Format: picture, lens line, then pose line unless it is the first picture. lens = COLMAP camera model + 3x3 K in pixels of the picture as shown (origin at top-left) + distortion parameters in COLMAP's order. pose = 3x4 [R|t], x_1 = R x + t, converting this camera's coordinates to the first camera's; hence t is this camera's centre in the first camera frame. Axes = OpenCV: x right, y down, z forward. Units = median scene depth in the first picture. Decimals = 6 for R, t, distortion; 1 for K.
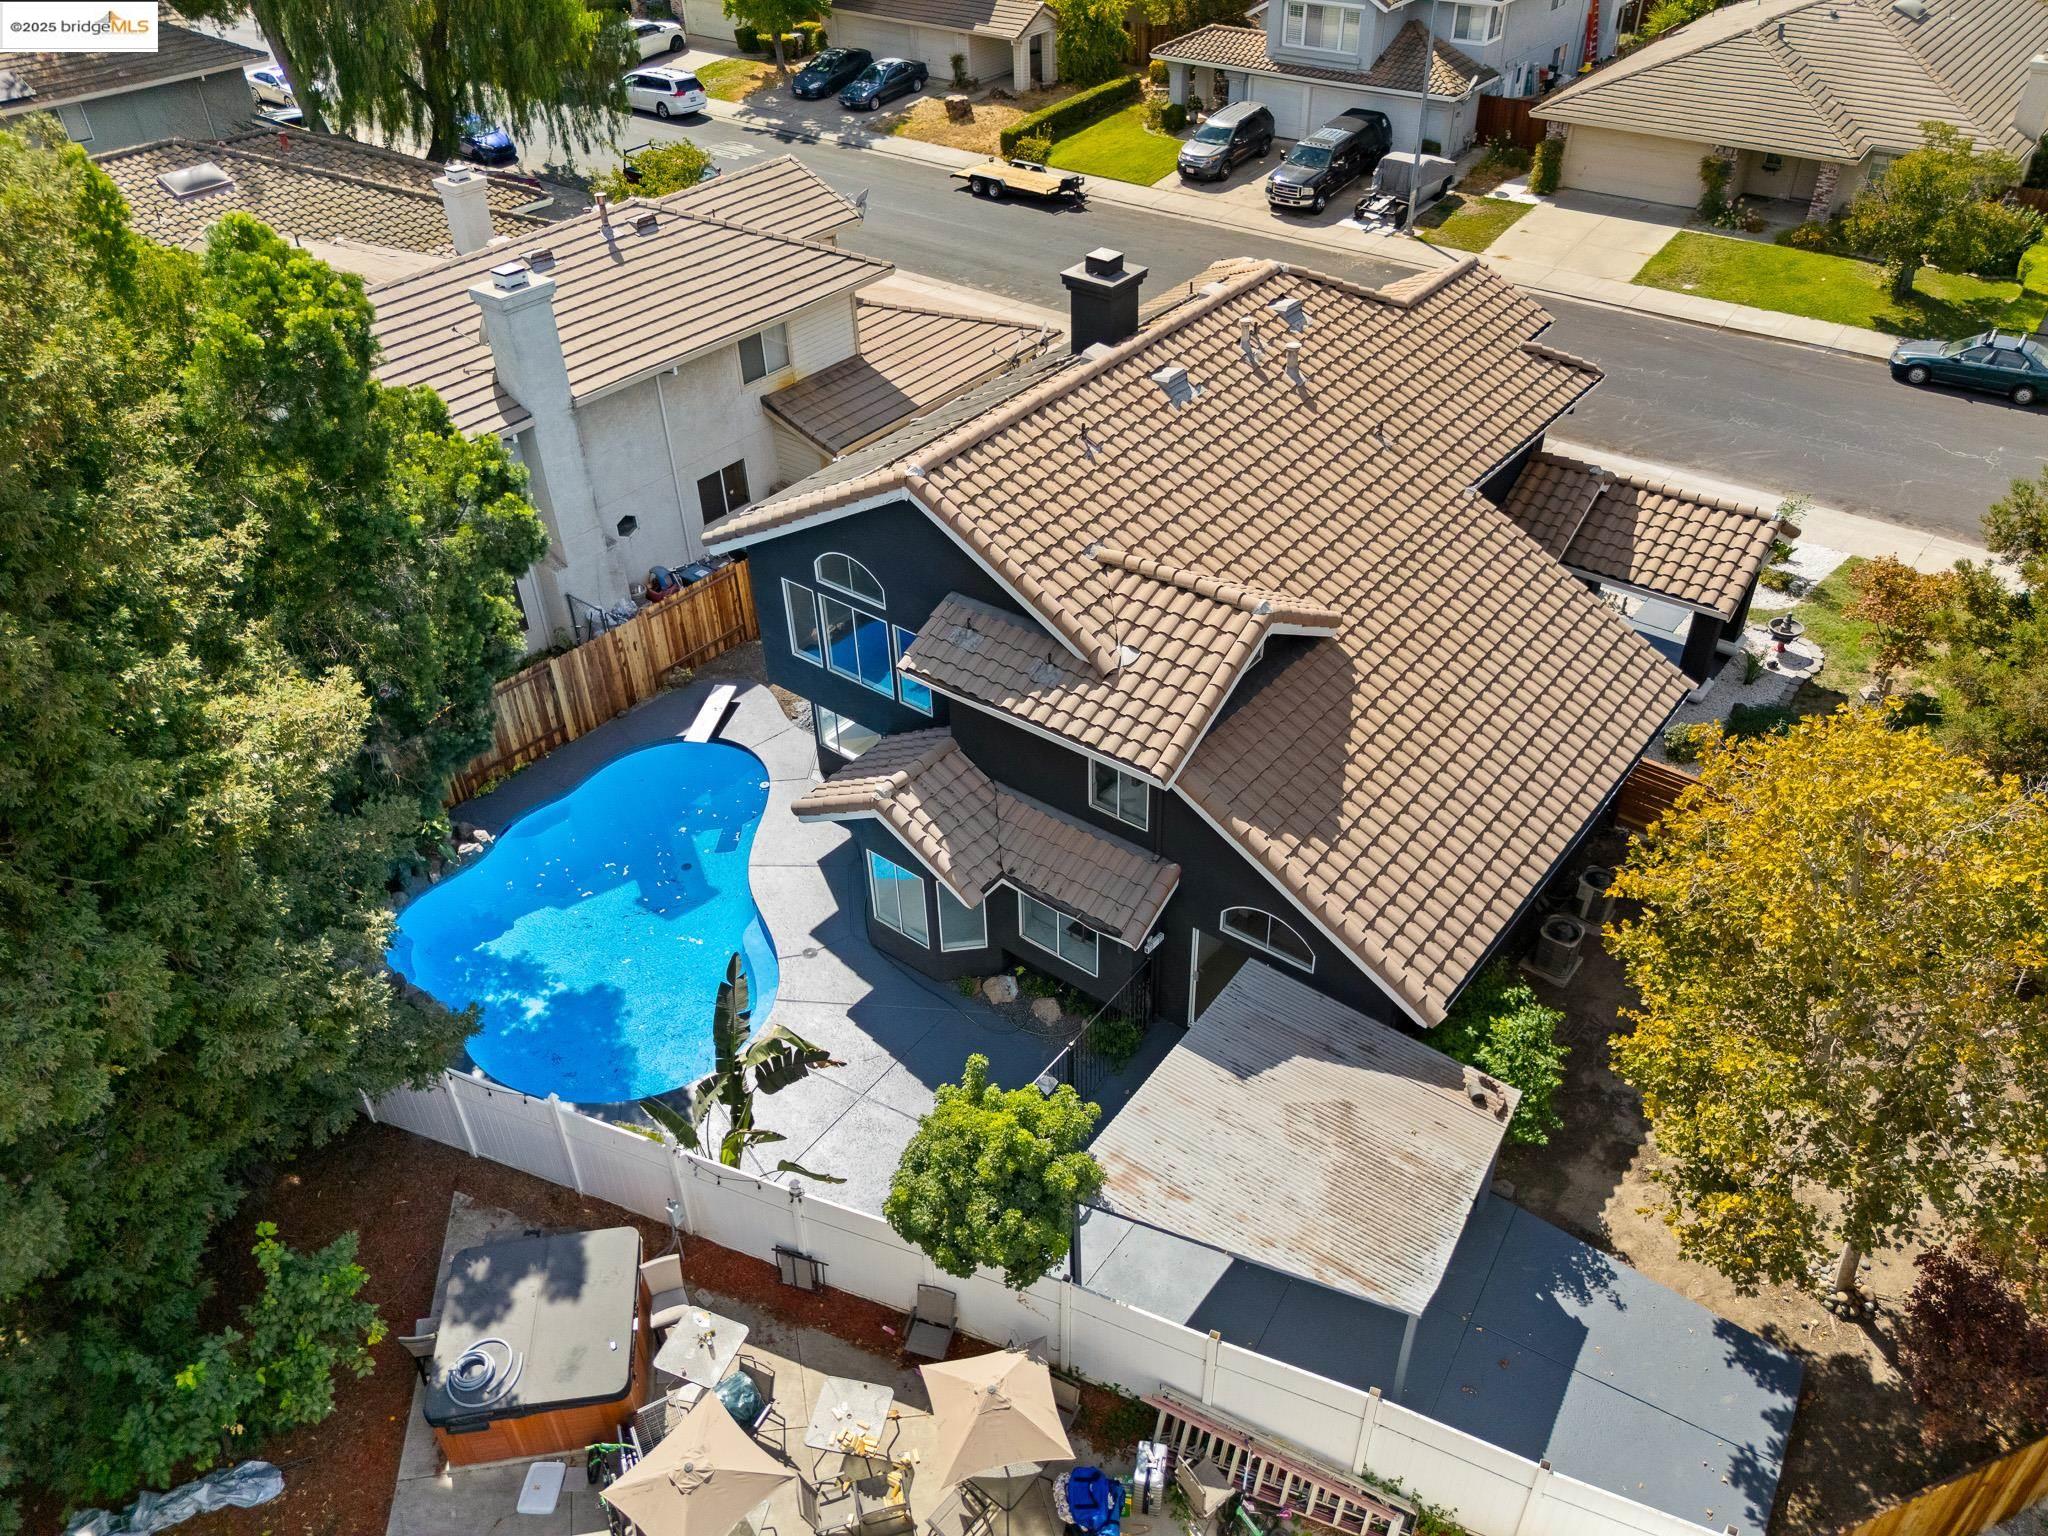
lens RADIAL K [[1518.8, 0, 1030.1], [0, 1518.8, 778.2], [0, 0, 1]] dist [0.079491, -0.079969]
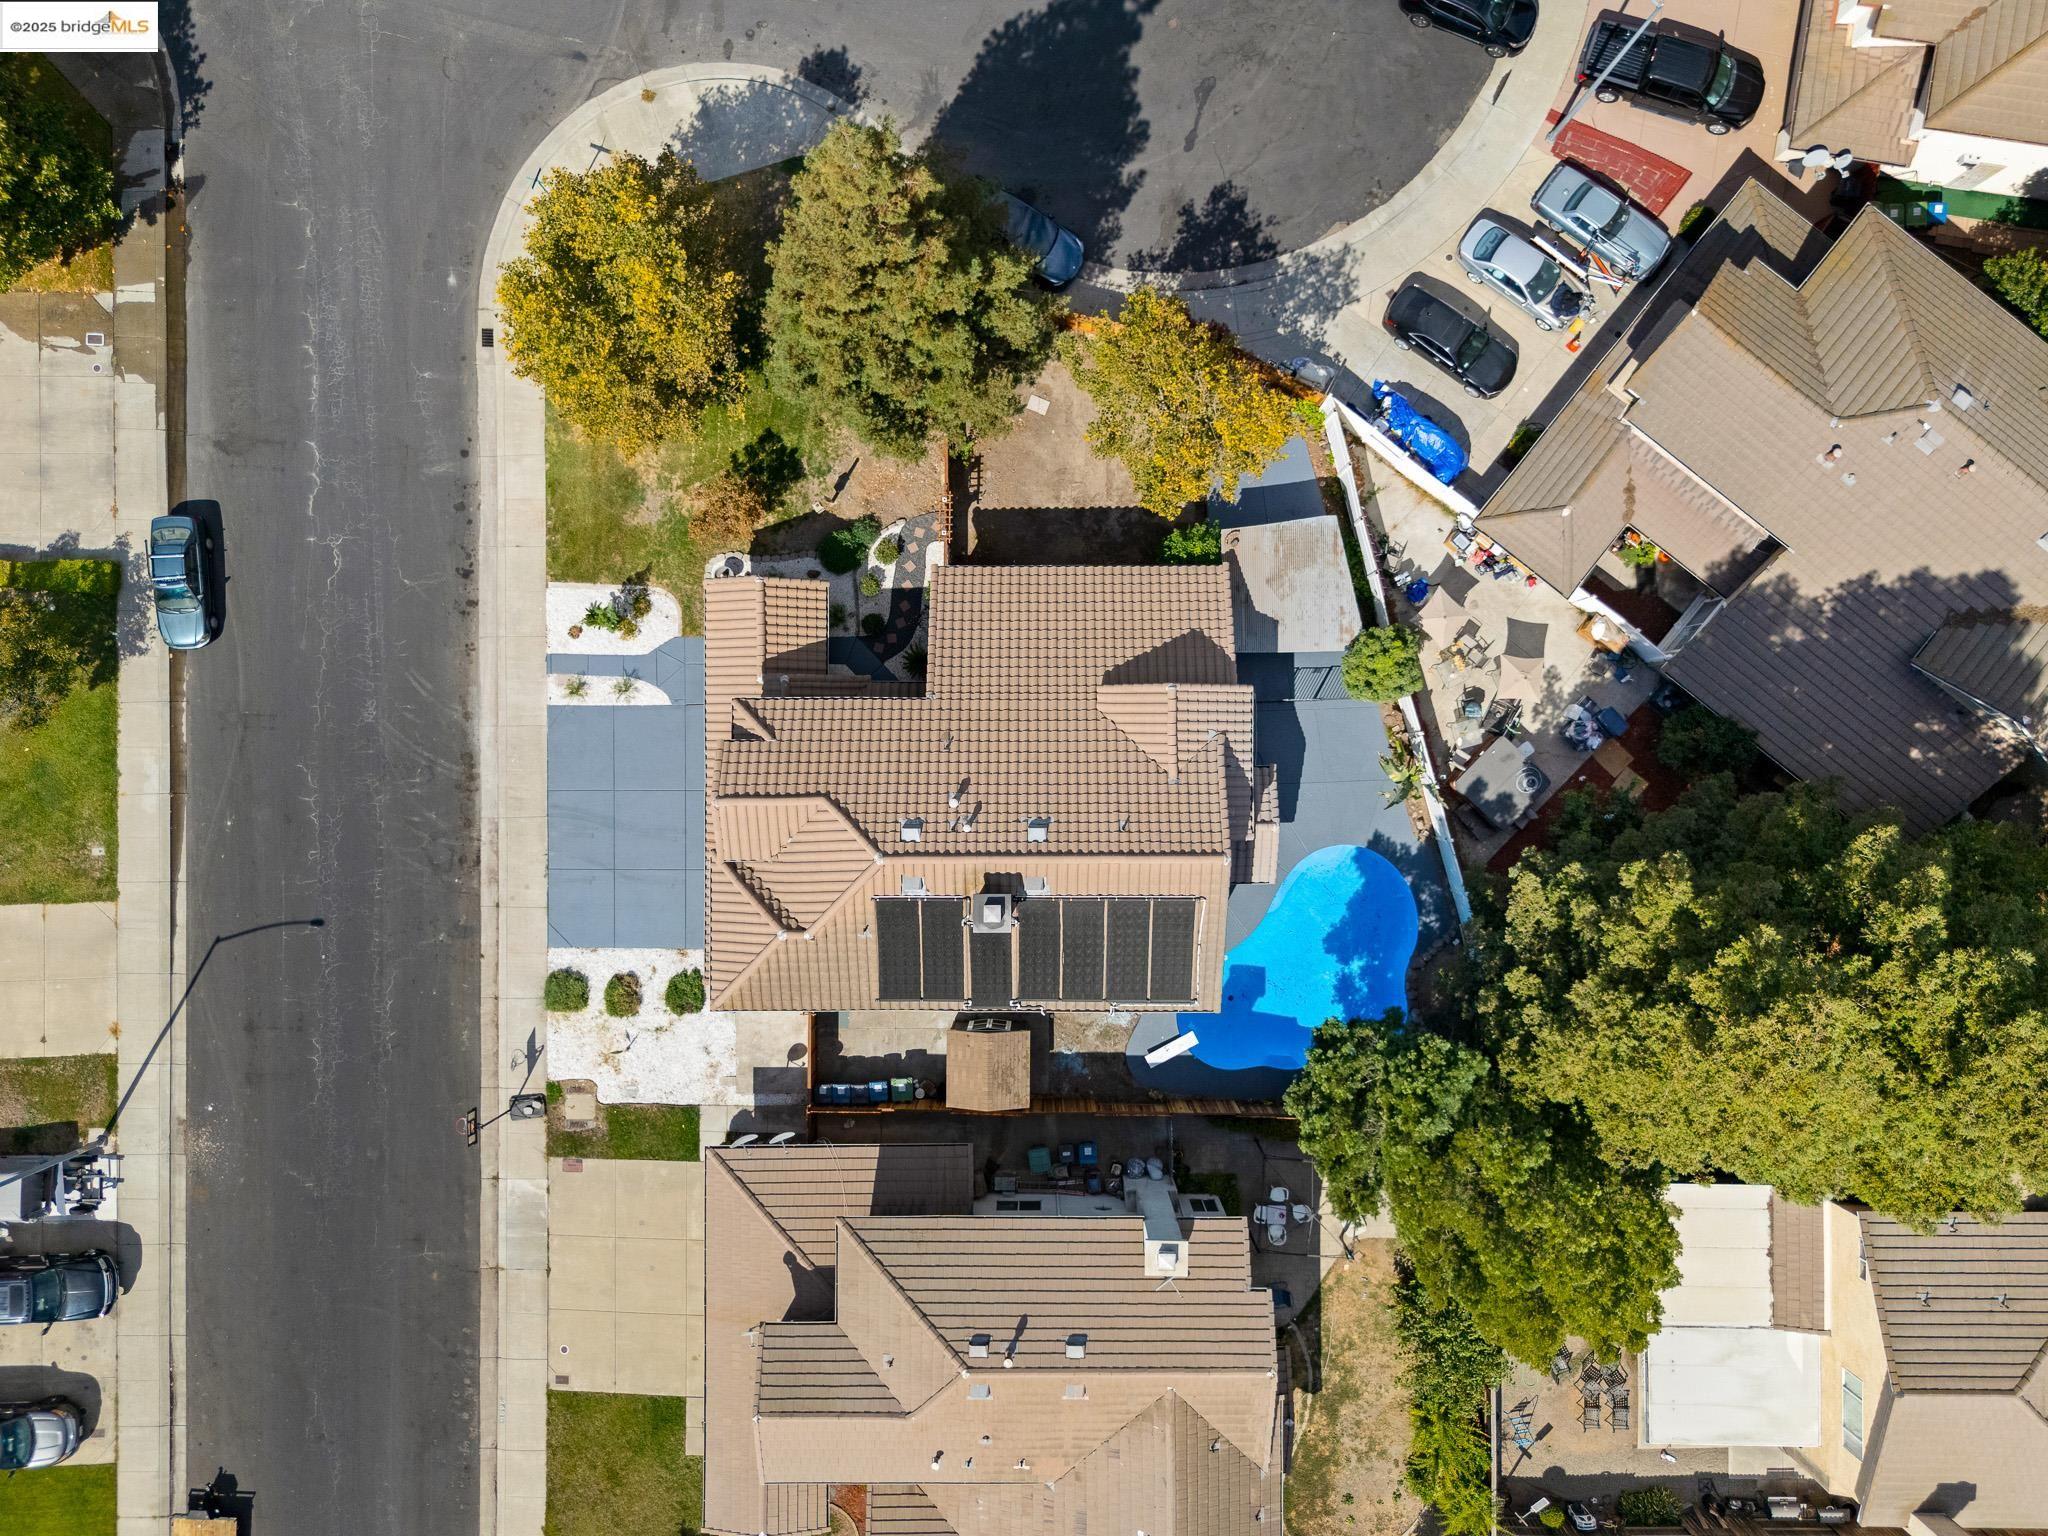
lens RADIAL K [[1568.1, 0, 1033.2], [0, 1568.1, 766.5], [0, 0, 1]] dist [0.054602, -0.054577]
pose [[-0.616214, -0.787352, 0.018873, 0.111292], [0.491602, -0.365805, 0.790262, -1.542748], [-0.615311, 0.496249, 0.612478, -0.147644]]
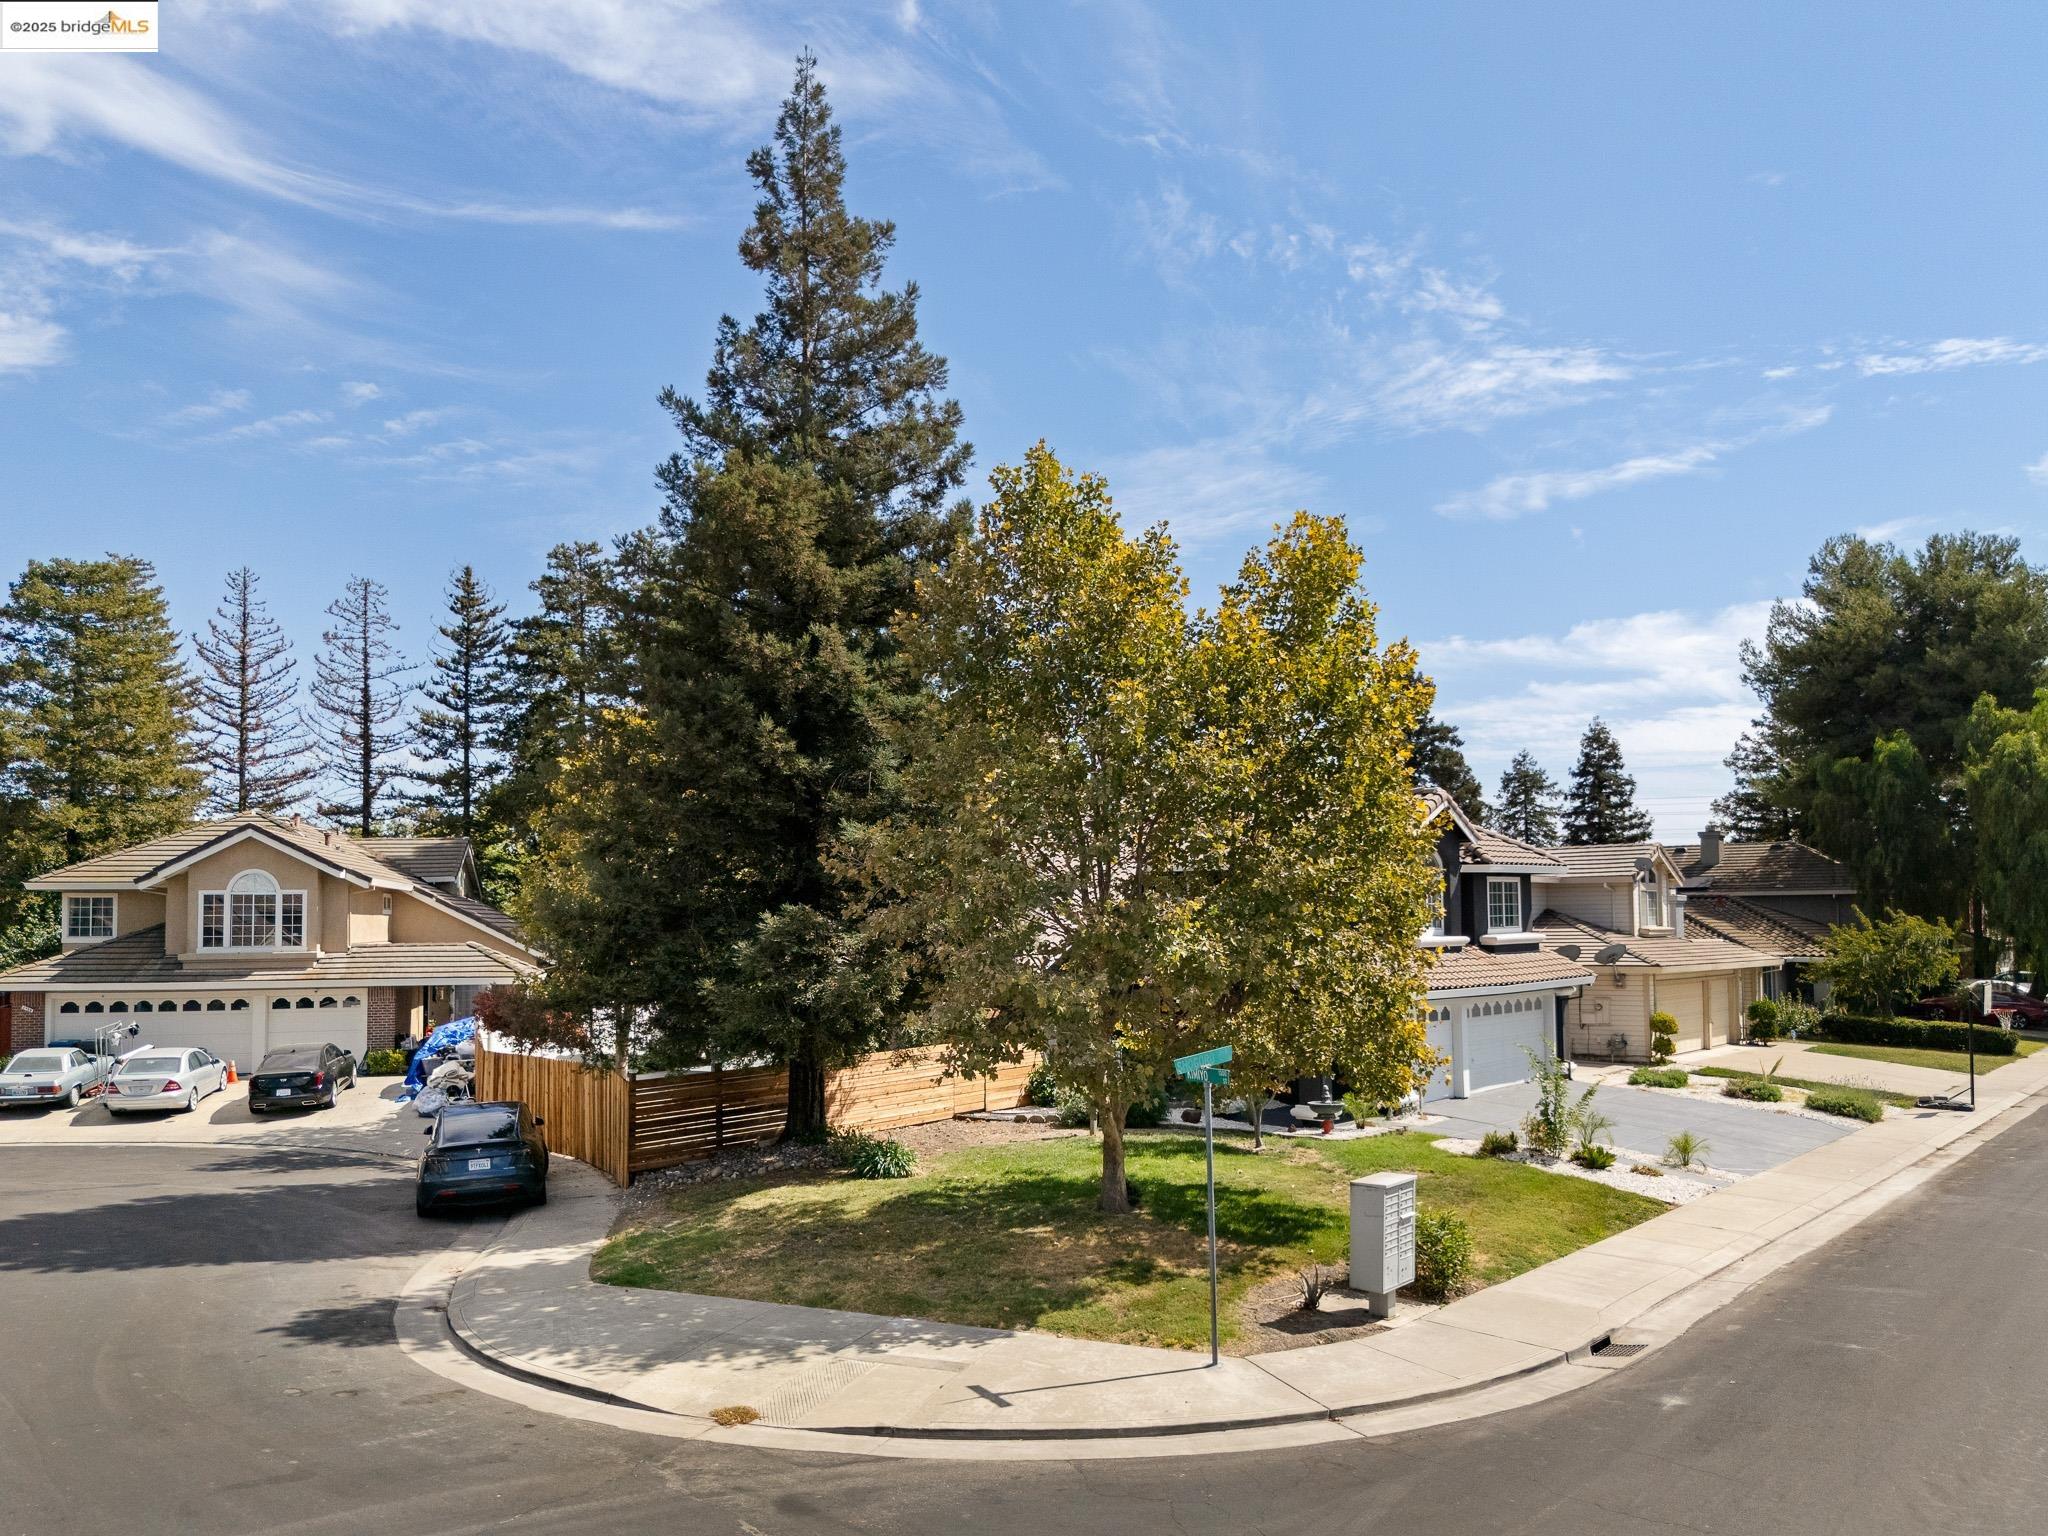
lens RADIAL K [[1544.8, 0, 1024.2], [0, 1544.8, 840.4], [0, 0, 1]] dist [0.076472, -0.071023]
pose [[-0.039481, -0.032965, -0.998676, 1.664109], [-0.599029, 0.800723, -0.002750, -0.128040], [0.799754, 0.598127, -0.051360, 0.935135]]
